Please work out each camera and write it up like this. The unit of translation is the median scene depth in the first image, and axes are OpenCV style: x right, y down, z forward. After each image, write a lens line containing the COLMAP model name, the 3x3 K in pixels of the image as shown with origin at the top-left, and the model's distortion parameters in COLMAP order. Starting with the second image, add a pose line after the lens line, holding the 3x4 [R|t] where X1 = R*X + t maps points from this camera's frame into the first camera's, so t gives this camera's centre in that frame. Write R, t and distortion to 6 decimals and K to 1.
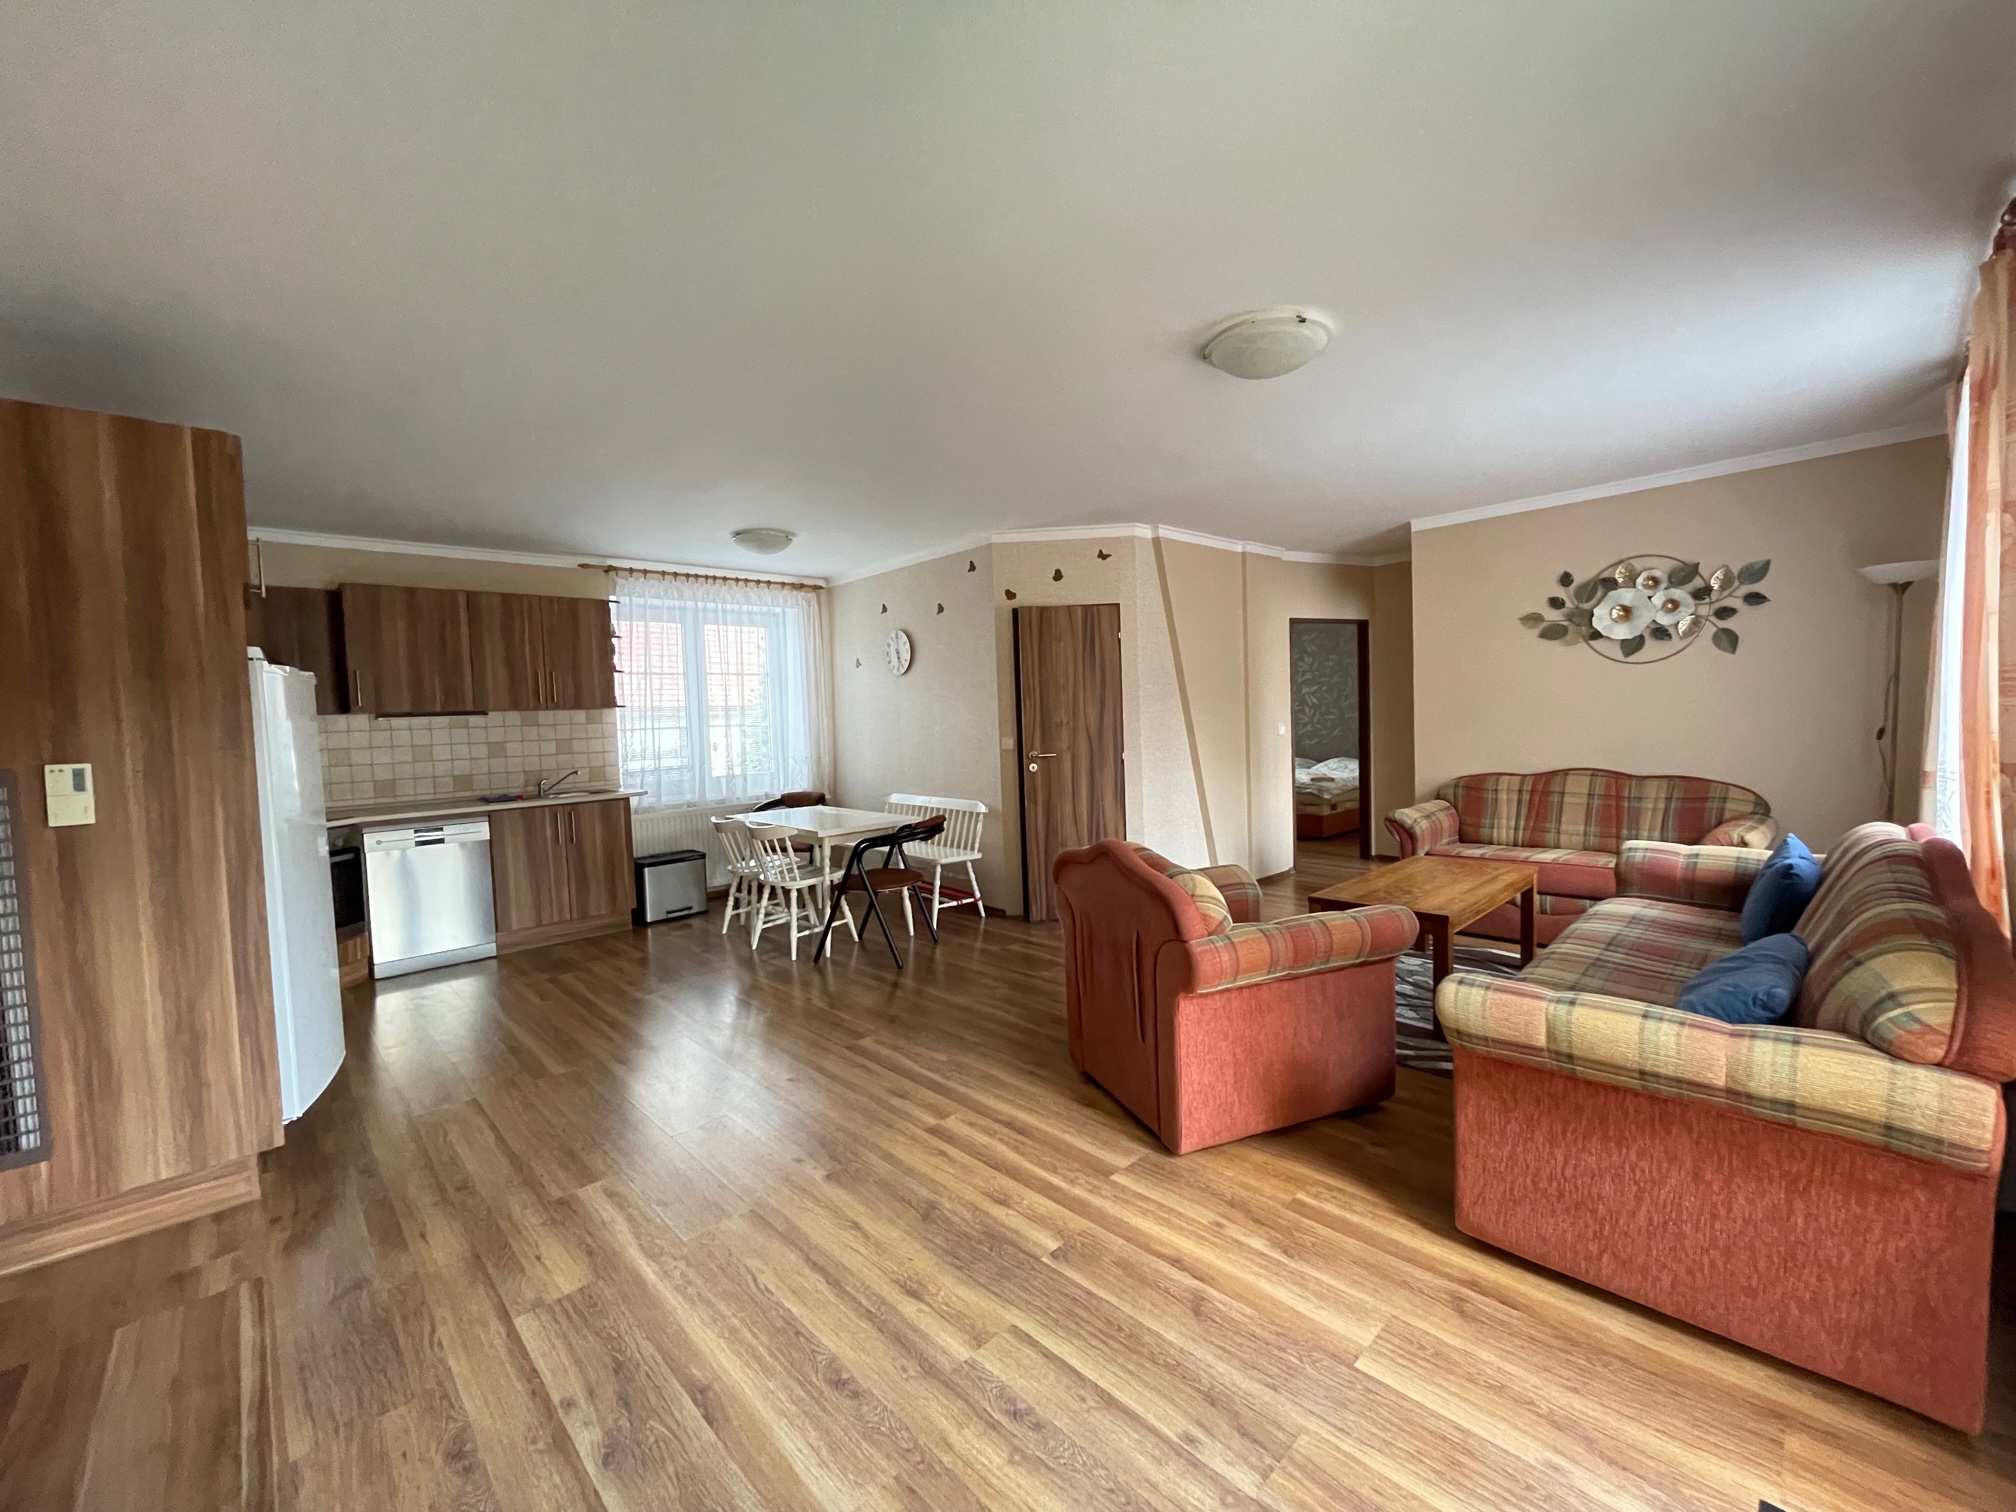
lens RADIAL K [[816.7, 0, 998.0], [0, 816.7, 757.4], [0, 0, 1]] dist [0.000920, 0.000080]
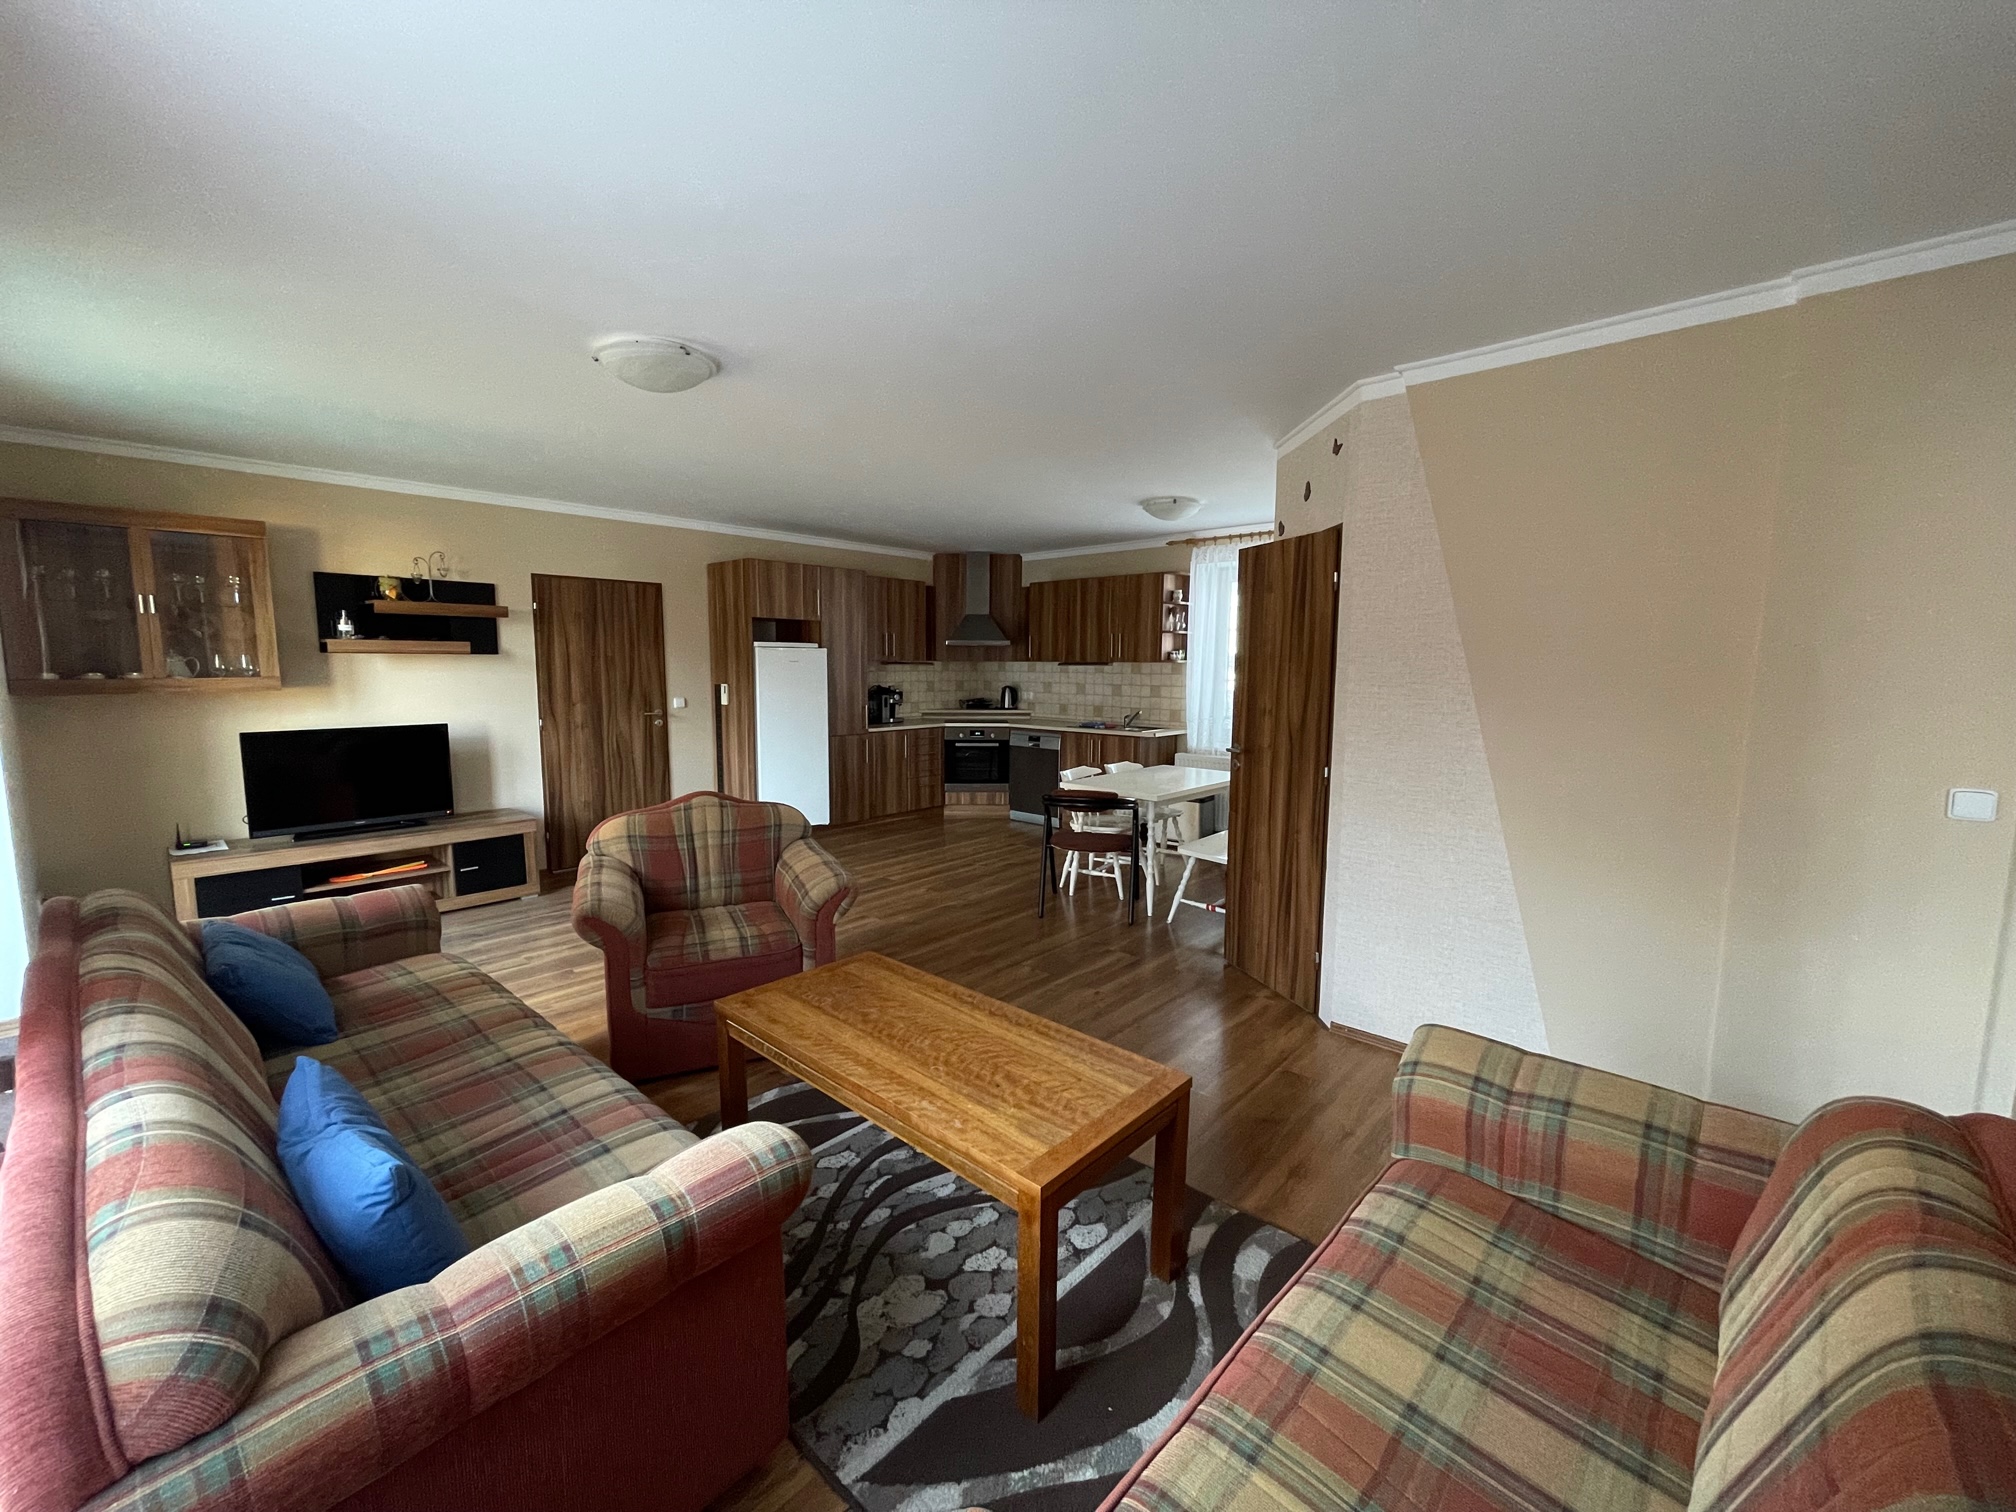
lens RADIAL K [[816.7, 0, 998.6], [0, 816.7, 756.1], [0, 0, 1]] dist [0.000920, 0.000080]
pose [[0.079380, 0.150794, -0.985373, 0.765144], [-0.059158, 0.987463, 0.146349, -0.091329], [0.995087, 0.046676, 0.087306, 0.703826]]
